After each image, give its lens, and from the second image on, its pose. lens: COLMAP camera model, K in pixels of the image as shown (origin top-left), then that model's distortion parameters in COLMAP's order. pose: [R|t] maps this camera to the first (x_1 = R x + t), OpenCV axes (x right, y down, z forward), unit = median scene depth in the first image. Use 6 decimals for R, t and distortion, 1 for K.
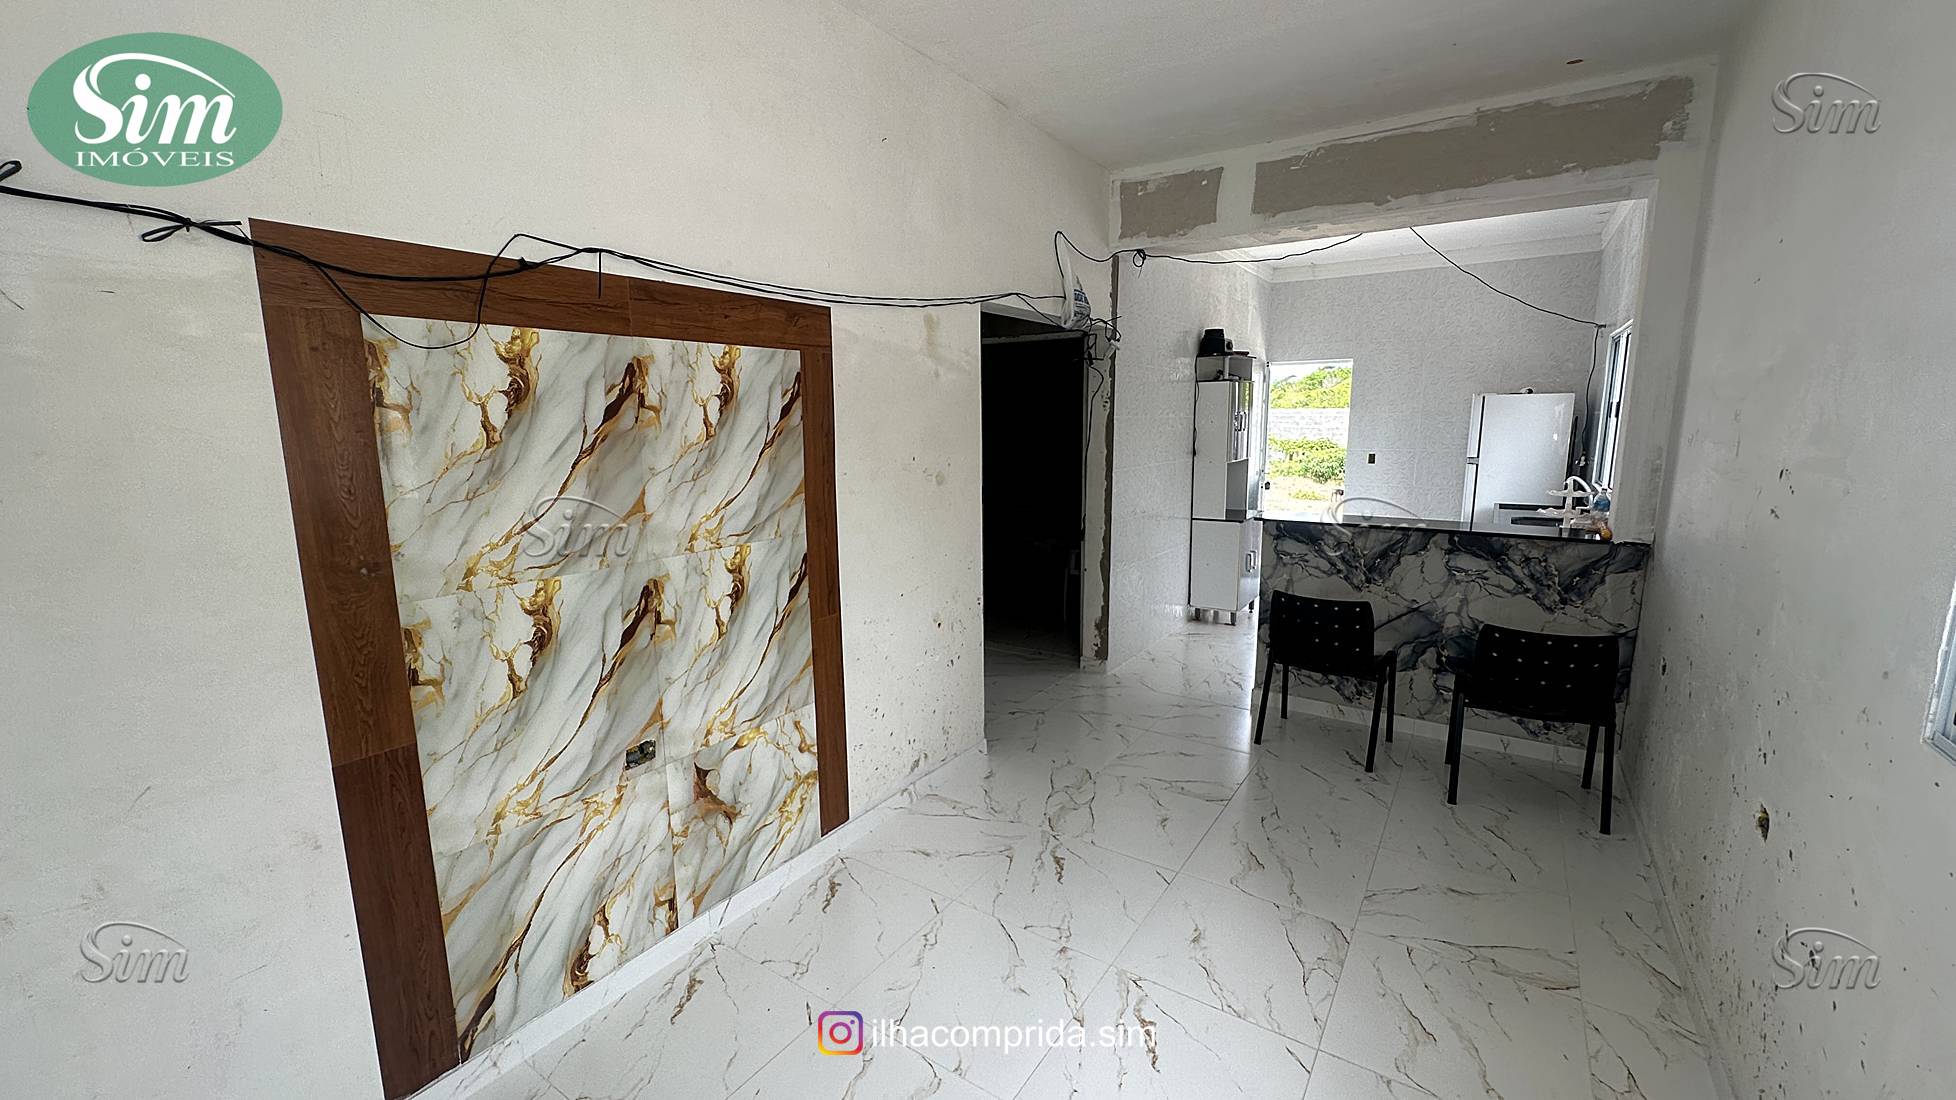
lens RADIAL K [[784.5, 0, 980.4], [0, 784.5, 558.5], [0, 0, 1]] dist [-0.002387, 0.000866]
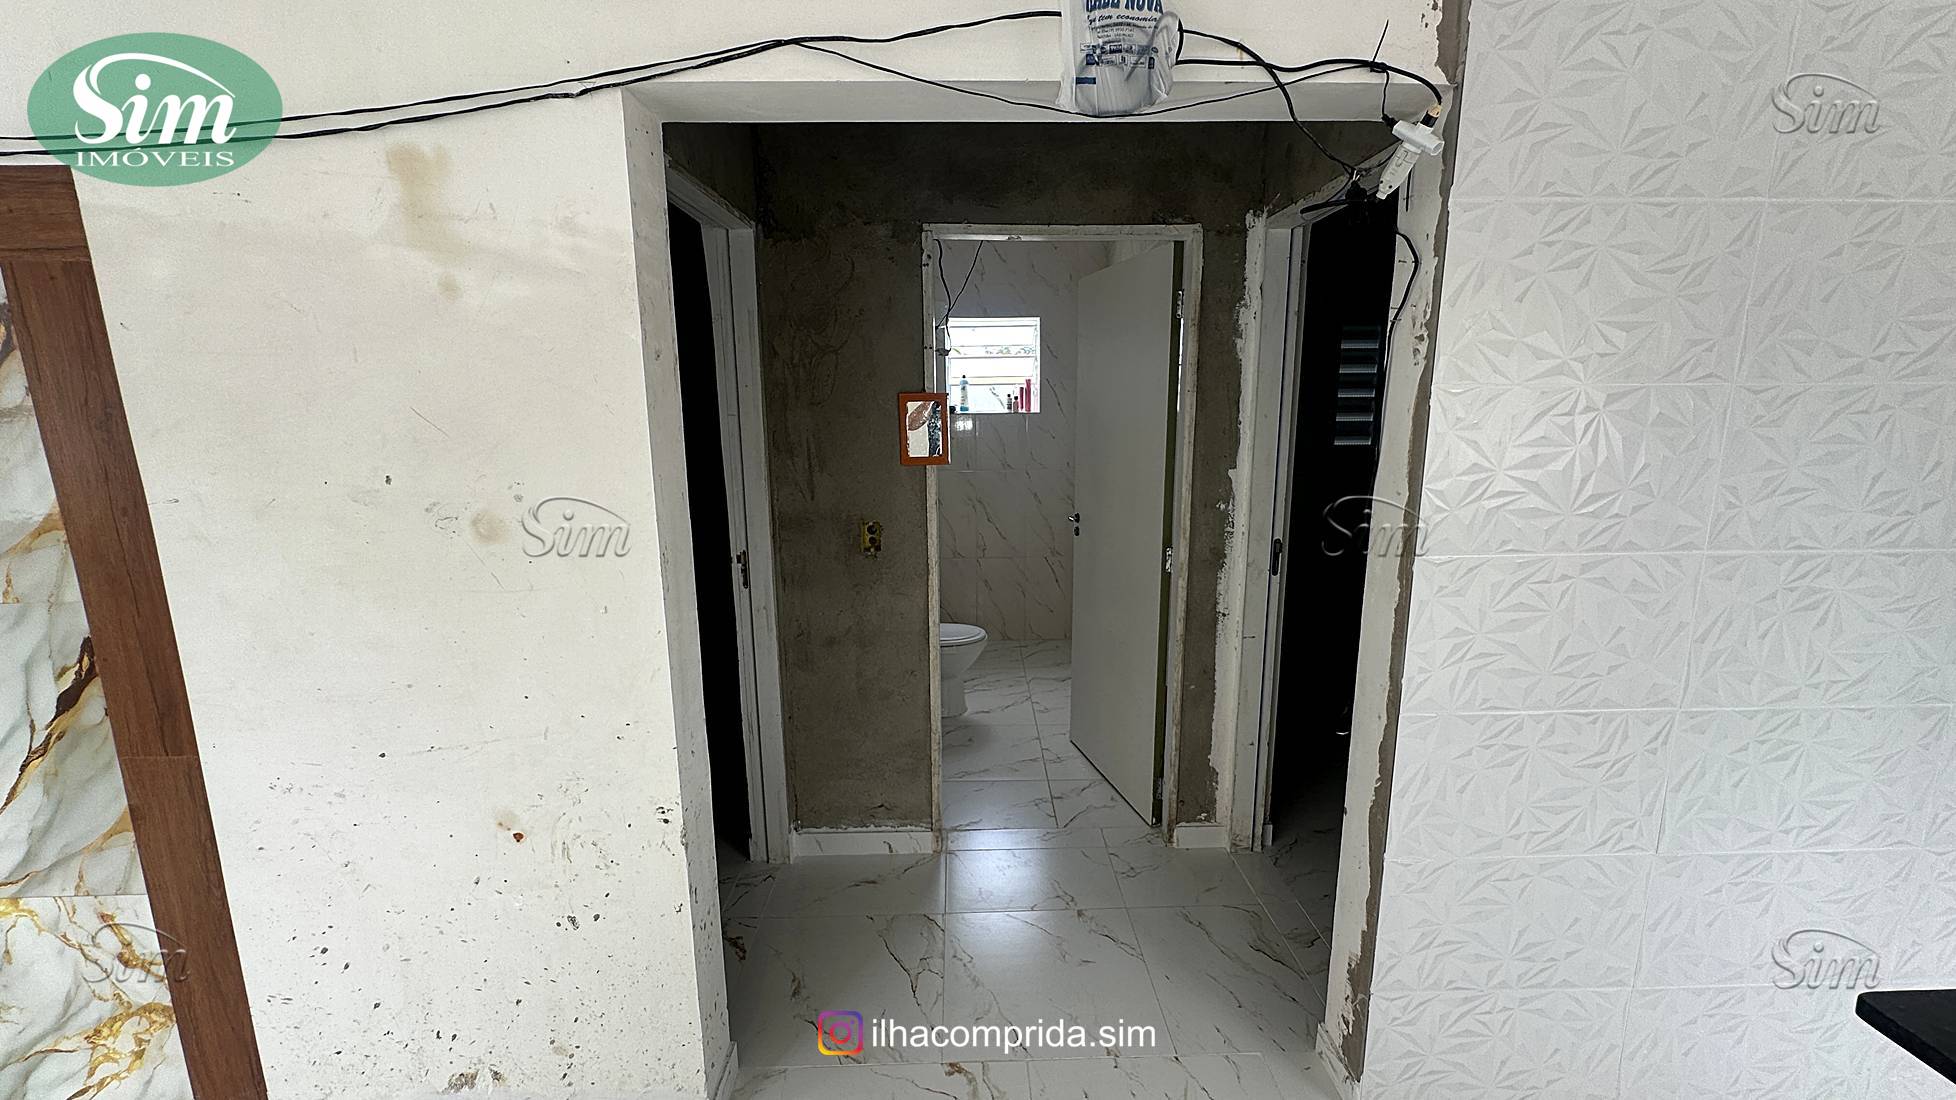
lens RADIAL K [[784.5, 0, 983.9], [0, 784.5, 558.9], [0, 0, 1]] dist [-0.002387, 0.000866]
pose [[0.568171, 0.157713, -0.807656, 0.557914], [-0.142106, 0.985522, 0.092476, -0.196822], [0.810548, 0.062230, 0.582357, 1.155842]]
